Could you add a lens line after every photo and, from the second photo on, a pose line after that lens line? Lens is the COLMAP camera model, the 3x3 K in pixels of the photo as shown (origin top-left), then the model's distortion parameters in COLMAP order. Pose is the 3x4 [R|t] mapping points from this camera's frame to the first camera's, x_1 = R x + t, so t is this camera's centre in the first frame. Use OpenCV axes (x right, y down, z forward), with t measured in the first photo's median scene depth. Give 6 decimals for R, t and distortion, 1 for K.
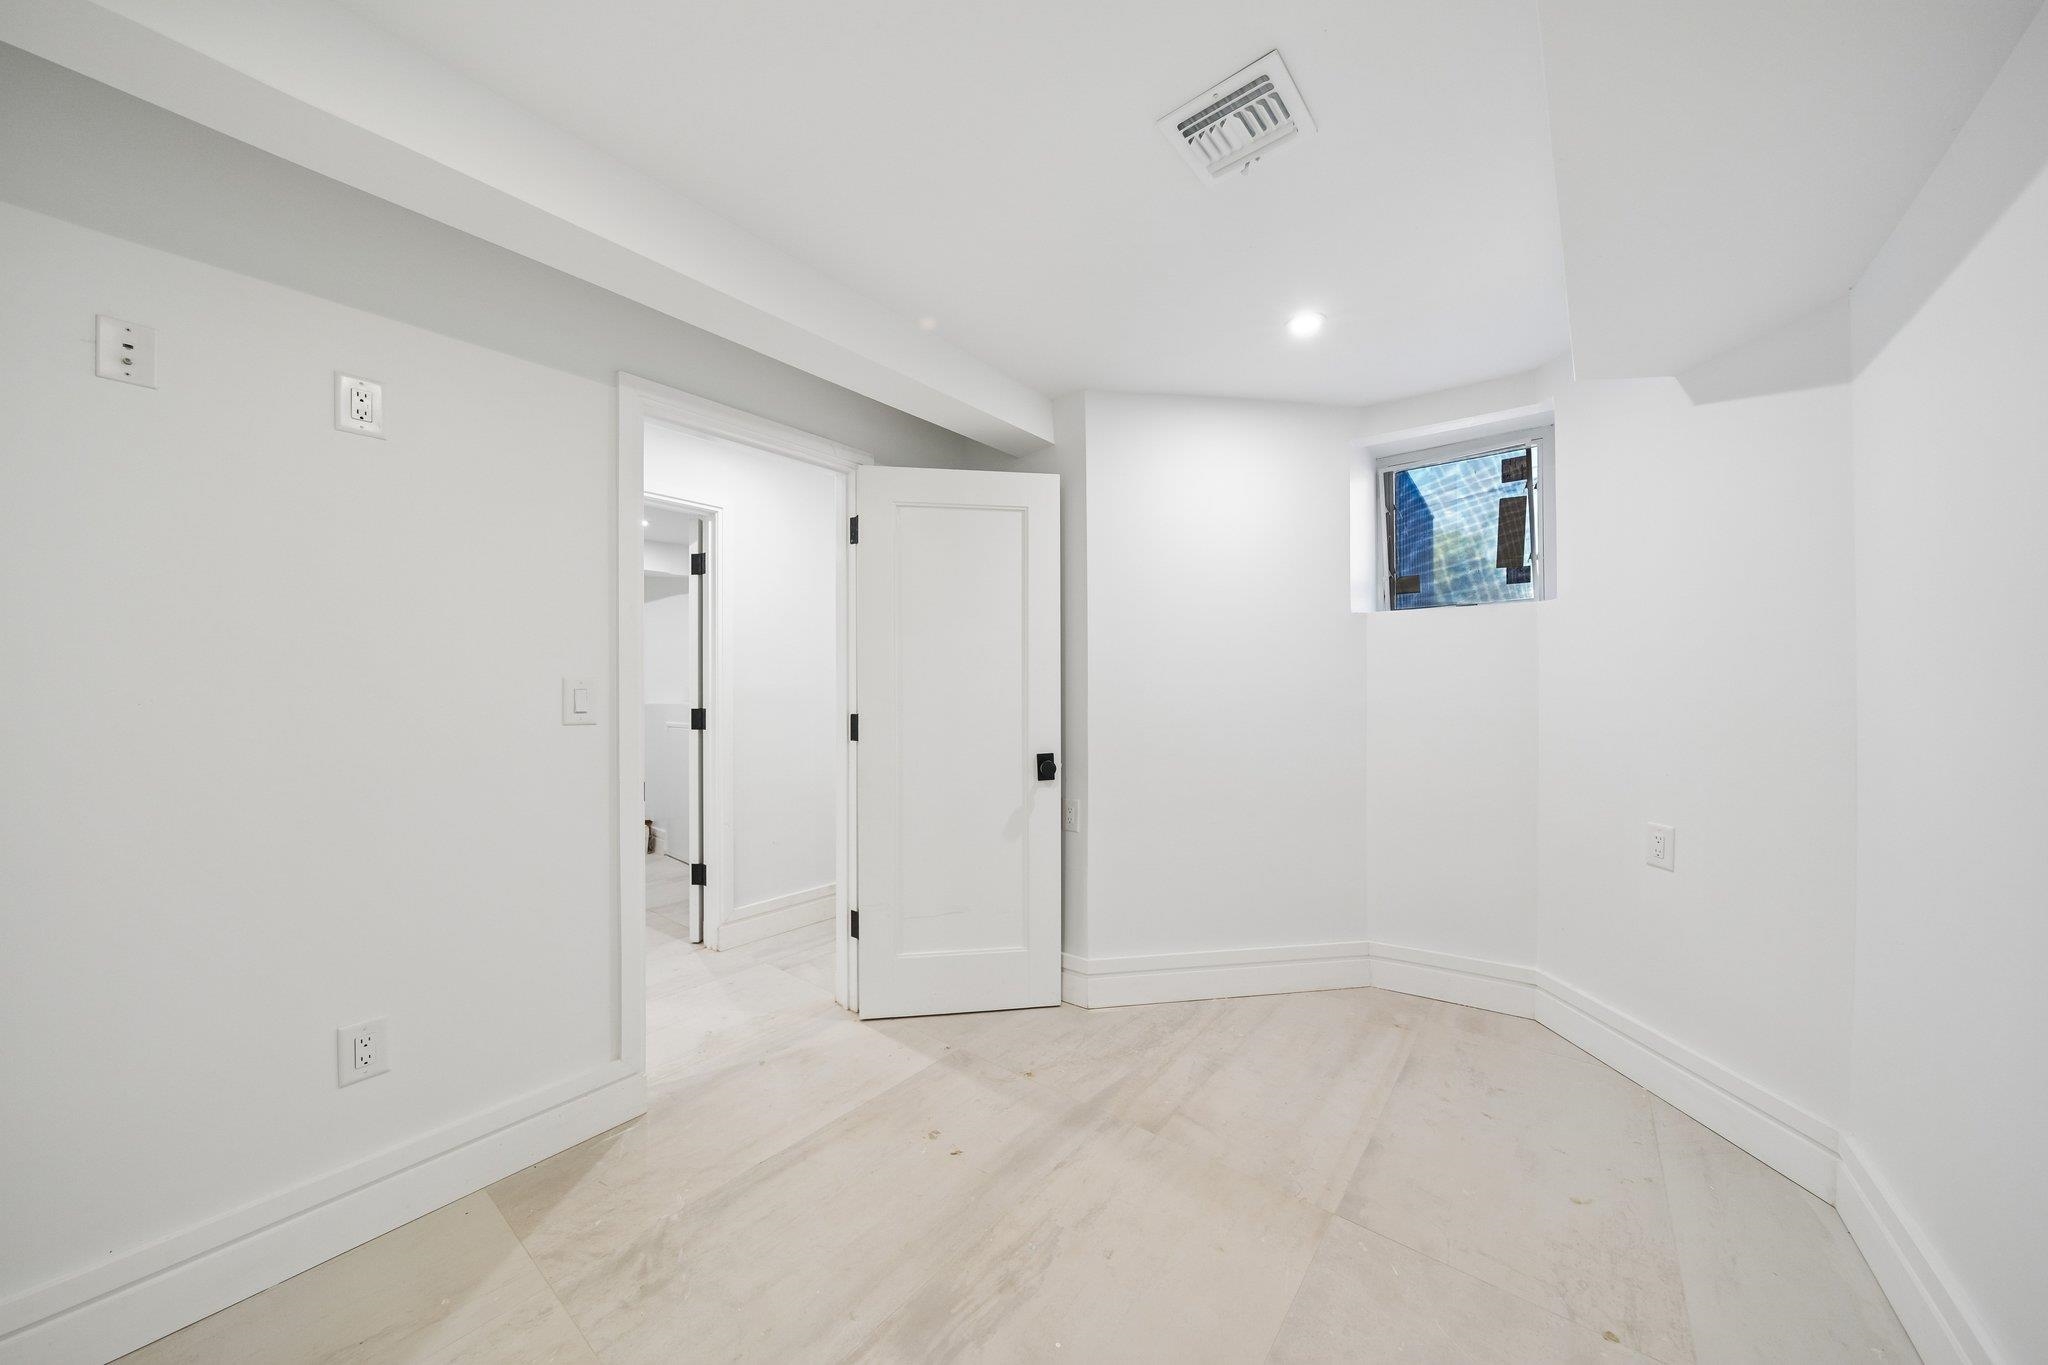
lens RADIAL K [[684.4, 0, 1016.3], [0, 684.4, 685.7], [0, 0, 1]] dist [-0.003331, 0.000012]
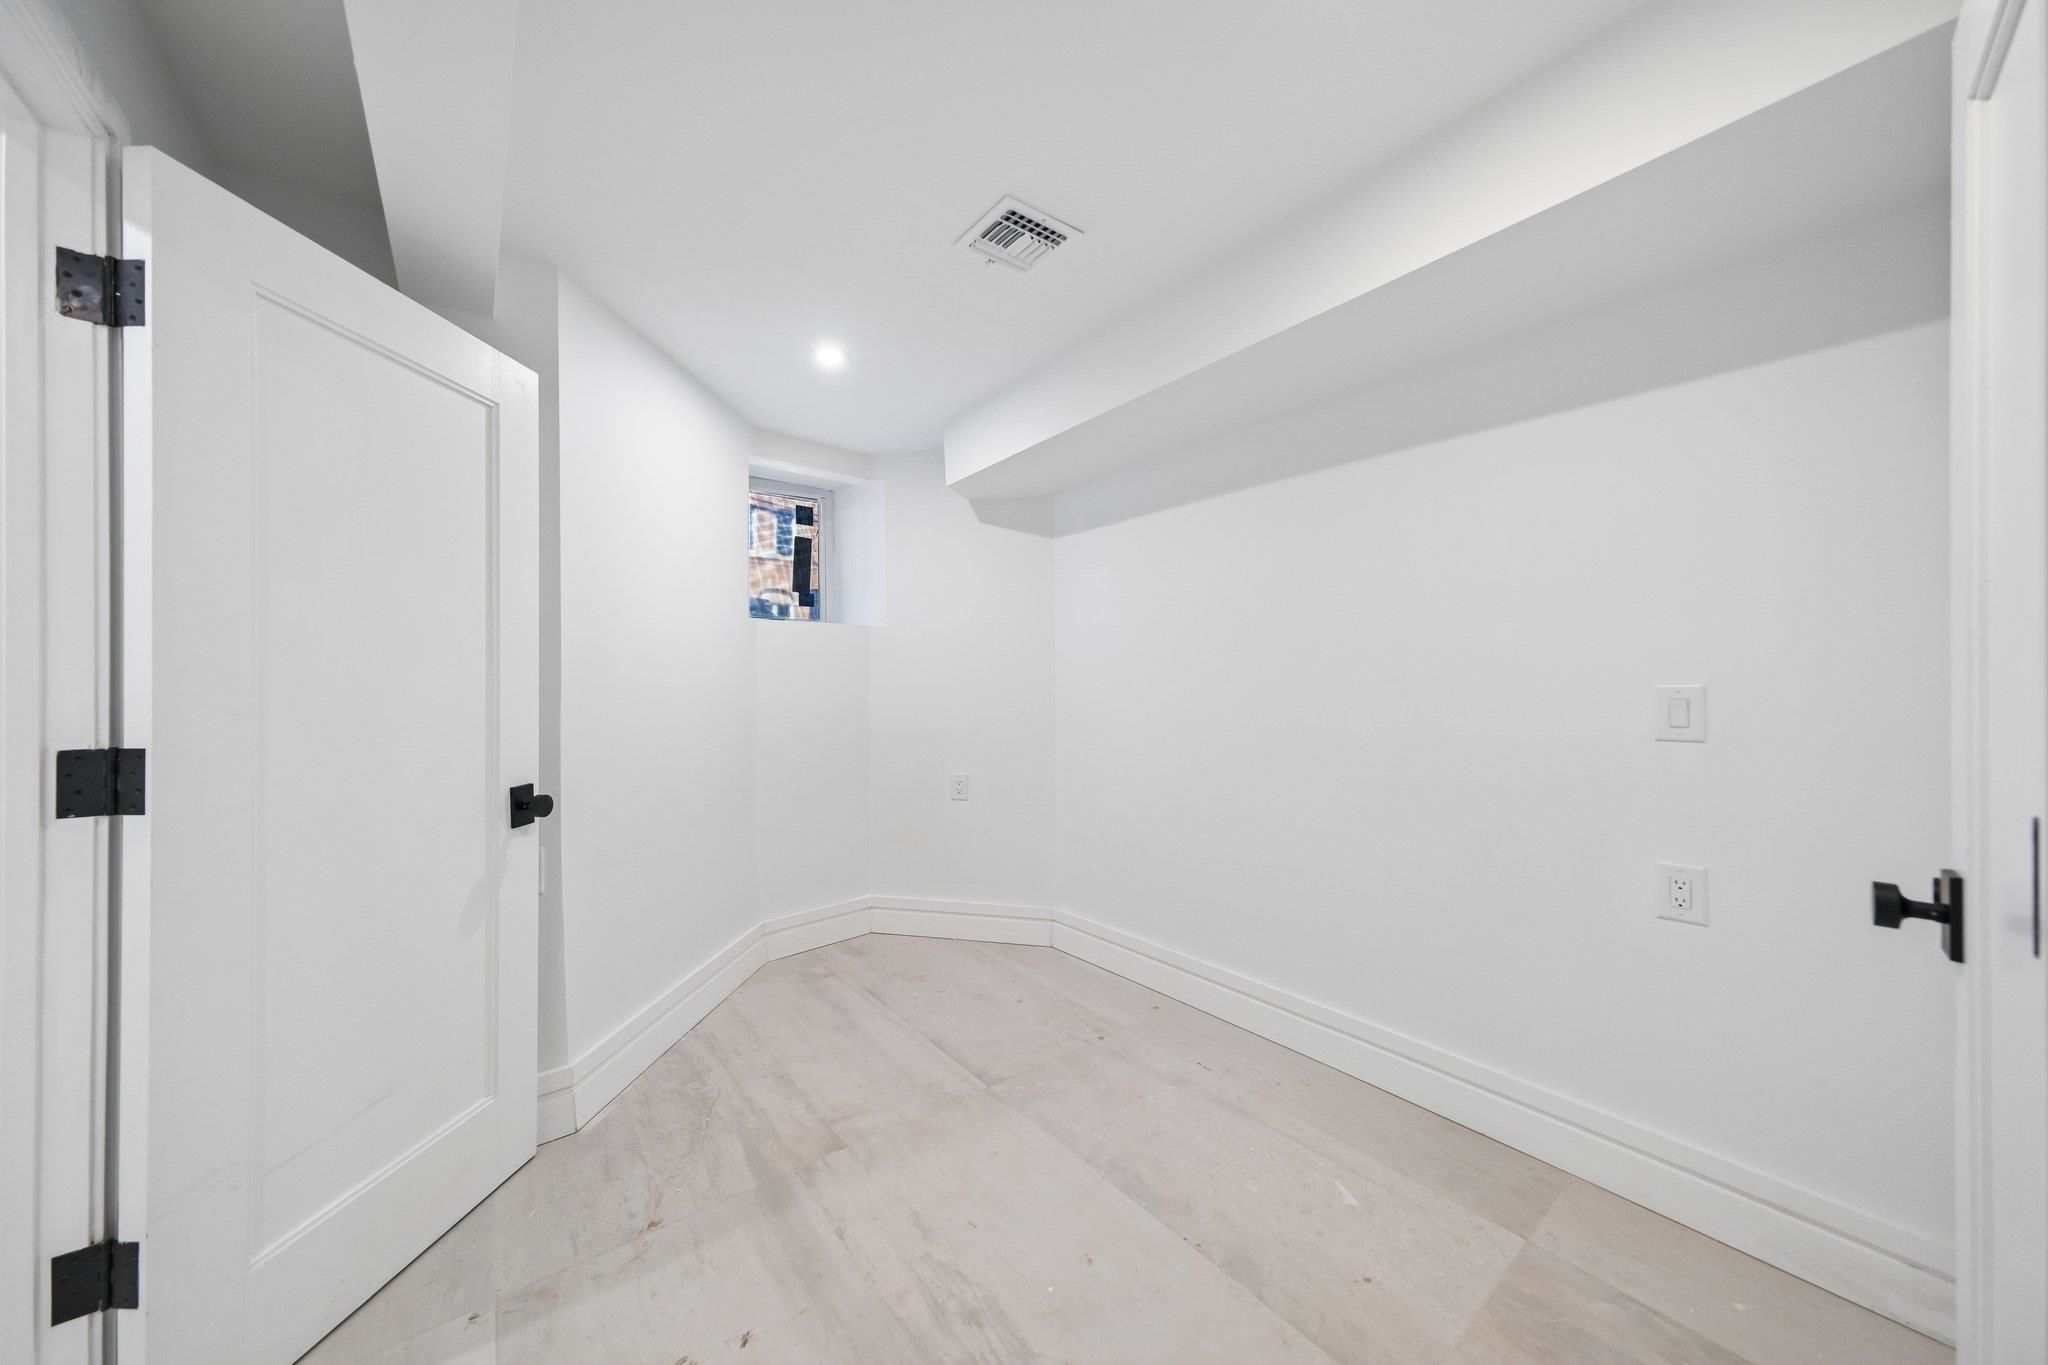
lens RADIAL K [[684.4, 0, 1018.1], [0, 684.4, 688.5], [0, 0, 1]] dist [-0.003331, 0.000012]
pose [[0.241889, 0.004239, 0.970295, -0.515321], [-0.009874, 0.999949, -0.001907, 0.001214], [-0.970254, -0.009119, 0.241919, 0.401339]]
